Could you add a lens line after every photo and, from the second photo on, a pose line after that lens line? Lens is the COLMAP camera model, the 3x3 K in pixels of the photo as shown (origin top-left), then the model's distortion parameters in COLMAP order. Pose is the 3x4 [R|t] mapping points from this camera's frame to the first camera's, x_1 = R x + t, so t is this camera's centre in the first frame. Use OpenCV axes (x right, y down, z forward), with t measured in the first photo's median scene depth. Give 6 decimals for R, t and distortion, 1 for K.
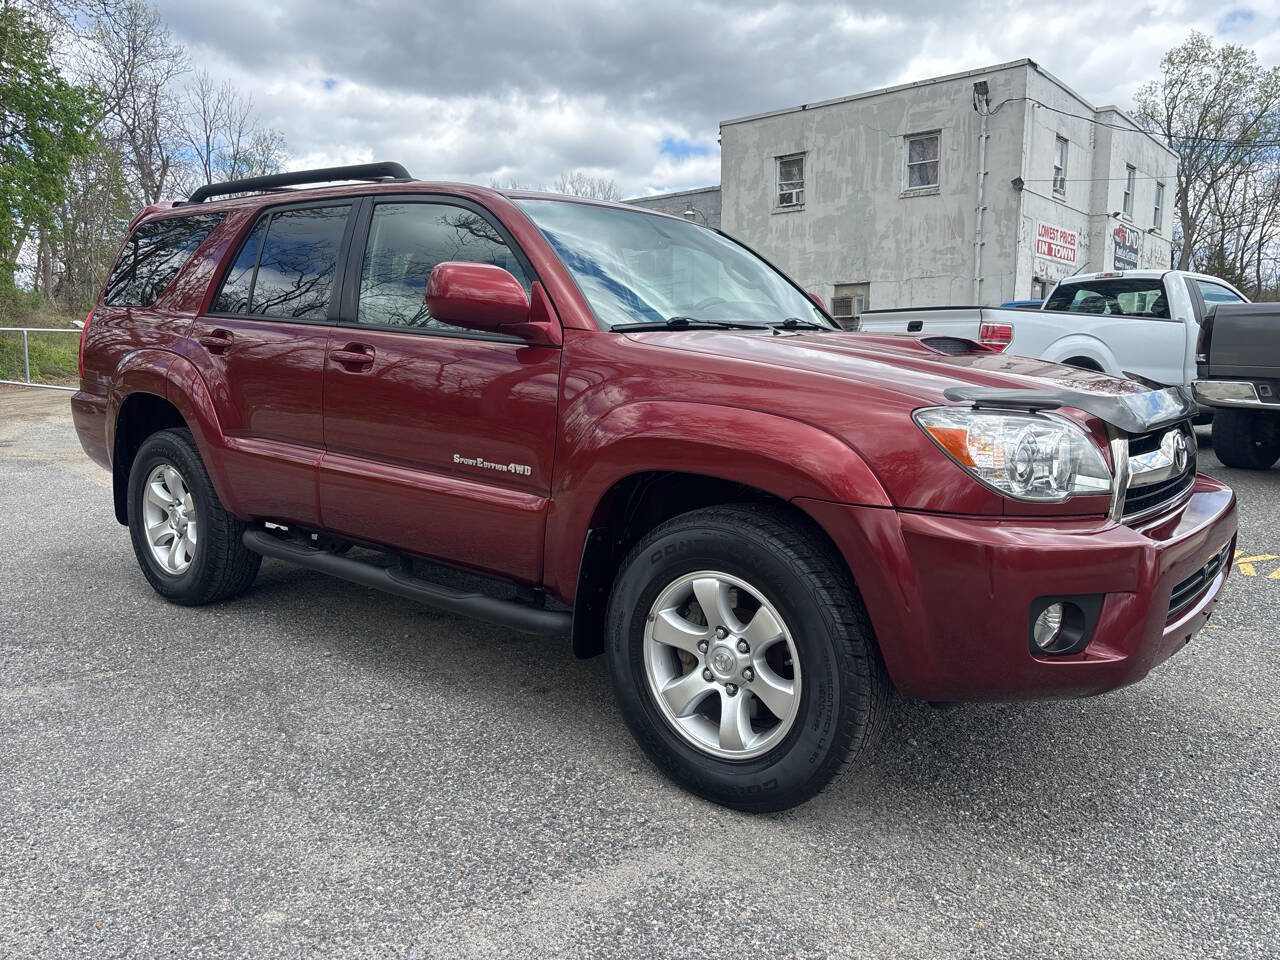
lens RADIAL K [[985.5, 0, 640.0], [0, 985.5, 480.0], [0, 0, 1]] dist [0.023831, -0.000716]
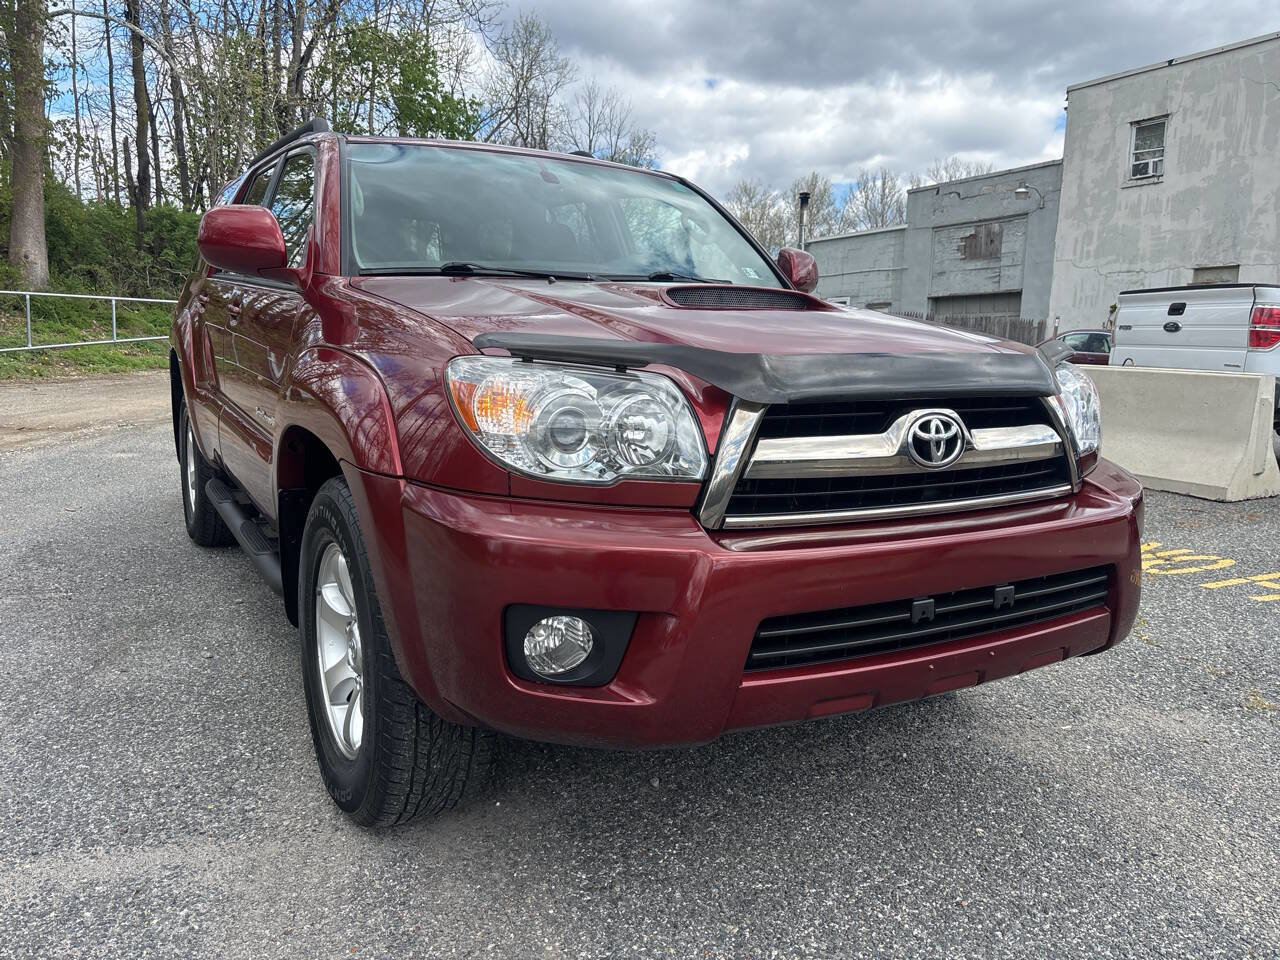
lens RADIAL K [[972.3, 0, 639.5], [0, 972.3, 477.6], [0, 0, 1]] dist [0.089087, -0.099648]
pose [[0.931120, 0.073572, -0.357215, 0.070012], [-0.071379, 0.997262, 0.019341, -0.000126], [0.357659, 0.007489, 0.933822, 0.031296]]
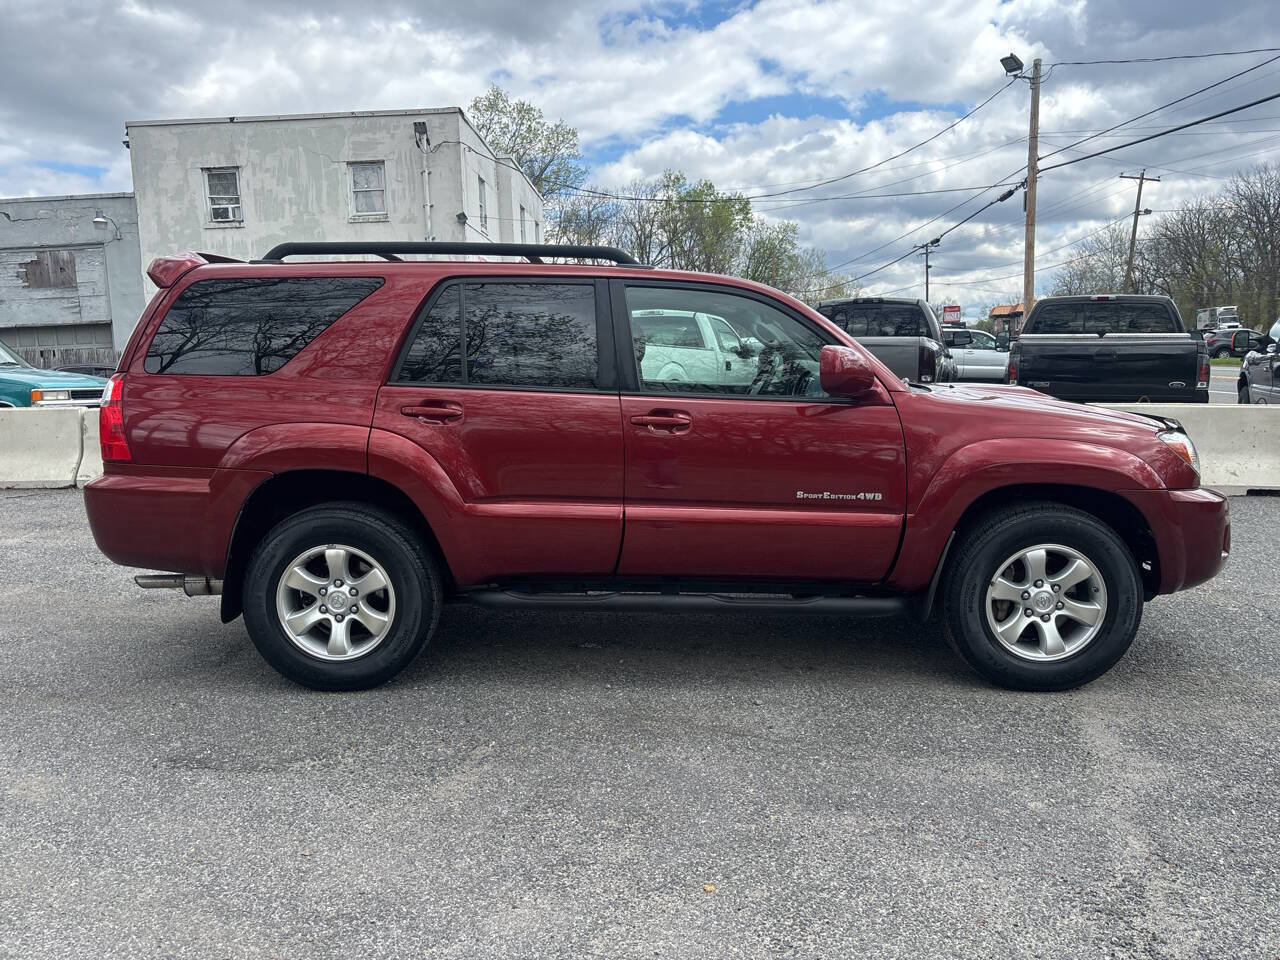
lens RADIAL K [[985.5, 0, 640.0], [0, 985.5, 480.0], [0, 0, 1]] dist [0.023831, -0.000716]
pose [[0.782041, -0.098645, 0.615371, -0.150167], [0.105332, 0.994110, 0.025497, -0.012651], [-0.614262, 0.044879, 0.787825, 0.015453]]
